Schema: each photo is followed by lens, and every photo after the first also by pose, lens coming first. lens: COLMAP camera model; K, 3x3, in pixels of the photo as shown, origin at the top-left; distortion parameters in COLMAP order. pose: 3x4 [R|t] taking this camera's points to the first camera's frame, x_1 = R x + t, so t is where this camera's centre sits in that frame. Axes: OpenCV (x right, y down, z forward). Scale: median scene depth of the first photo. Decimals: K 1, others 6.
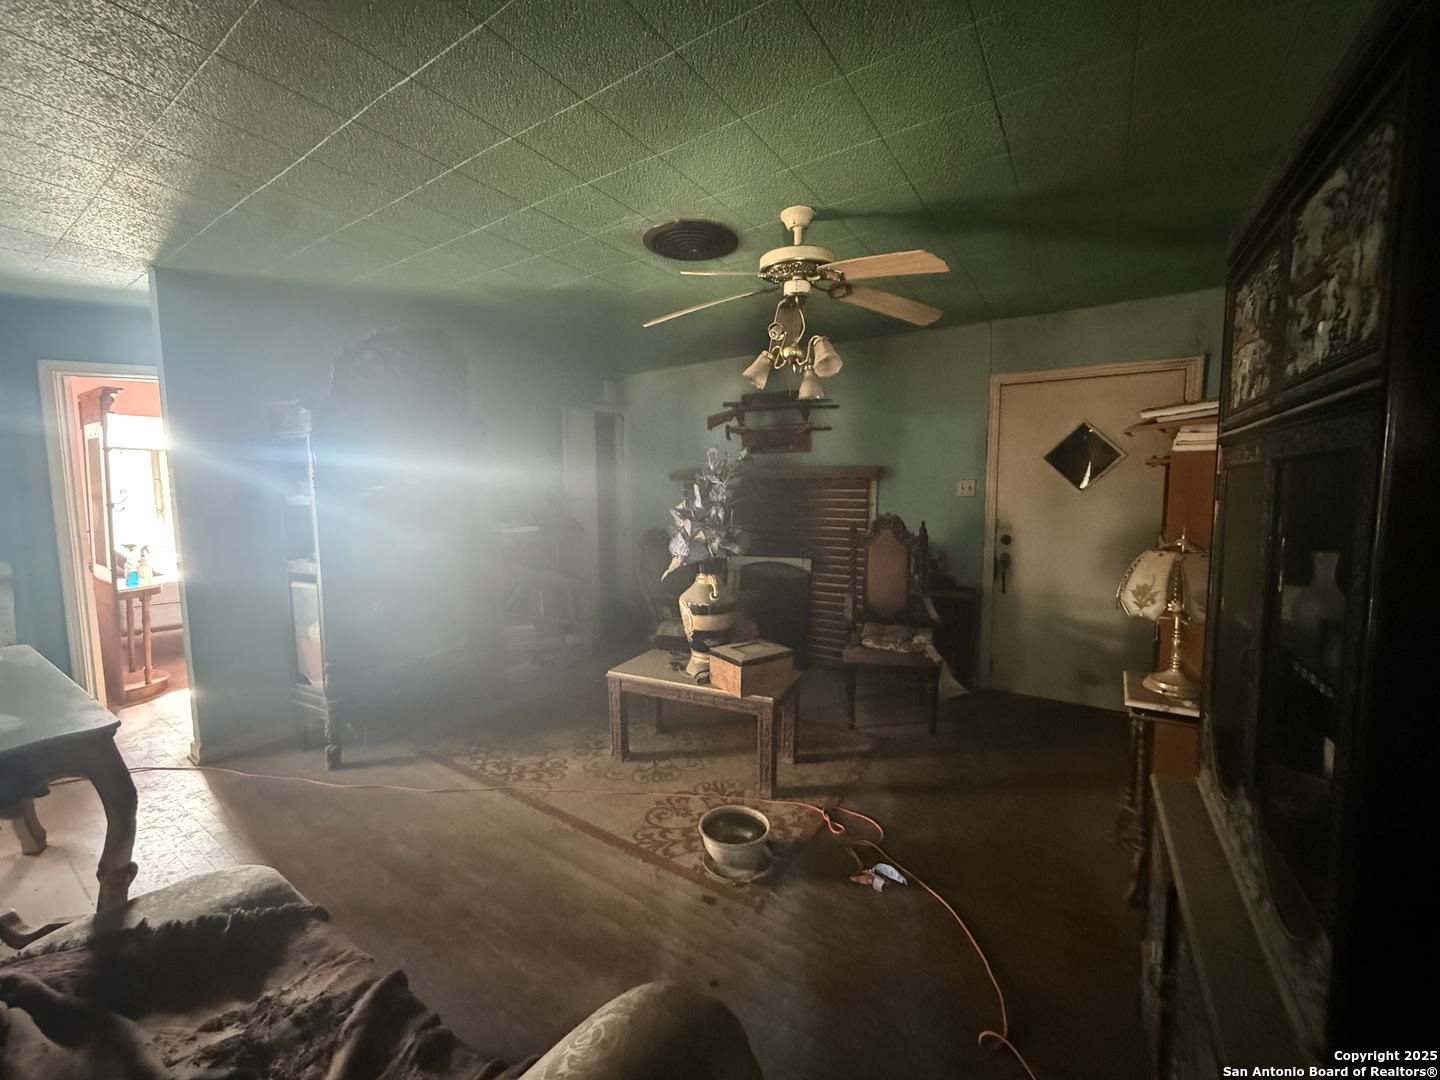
lens RADIAL K [[573.9, 0, 714.2], [0, 573.9, 536.9], [0, 0, 1]] dist [-0.000456, 0.000559]
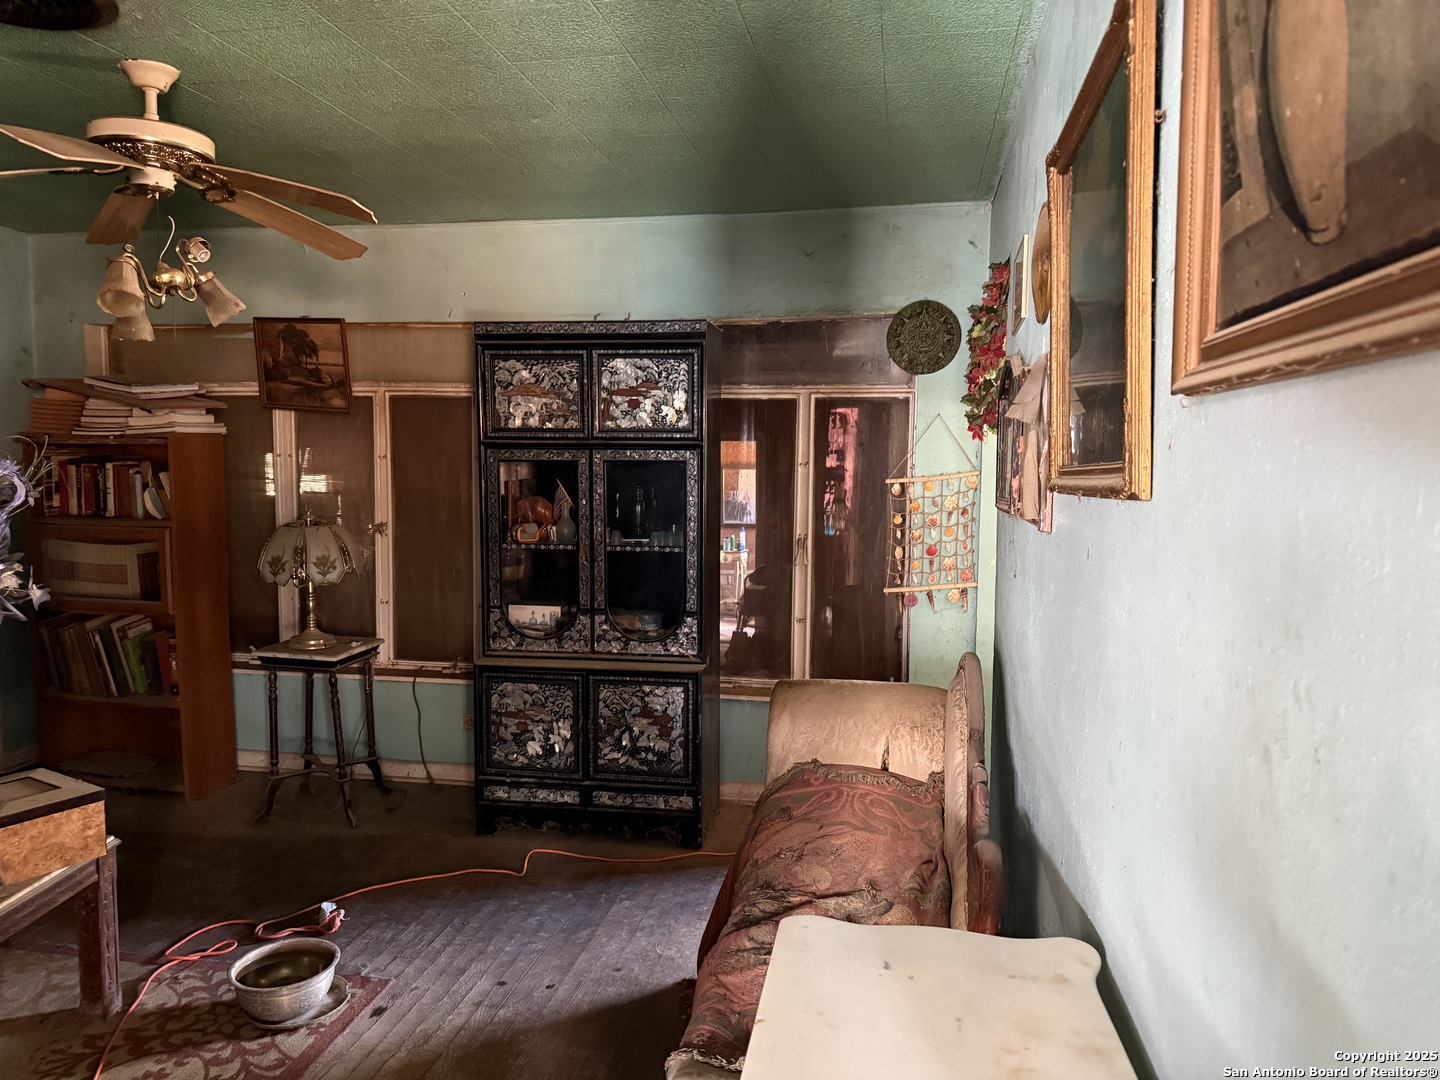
lens RADIAL K [[1013.2, 0, 714.6], [0, 1013.2, 547.6], [0, 0, 1]] dist [0.066130, -0.086149]
pose [[-0.395215, -0.082869, 0.914843, -1.232340], [0.078013, 0.989296, 0.123315, -0.106552], [-0.915270, 0.120106, -0.384520, 0.915614]]
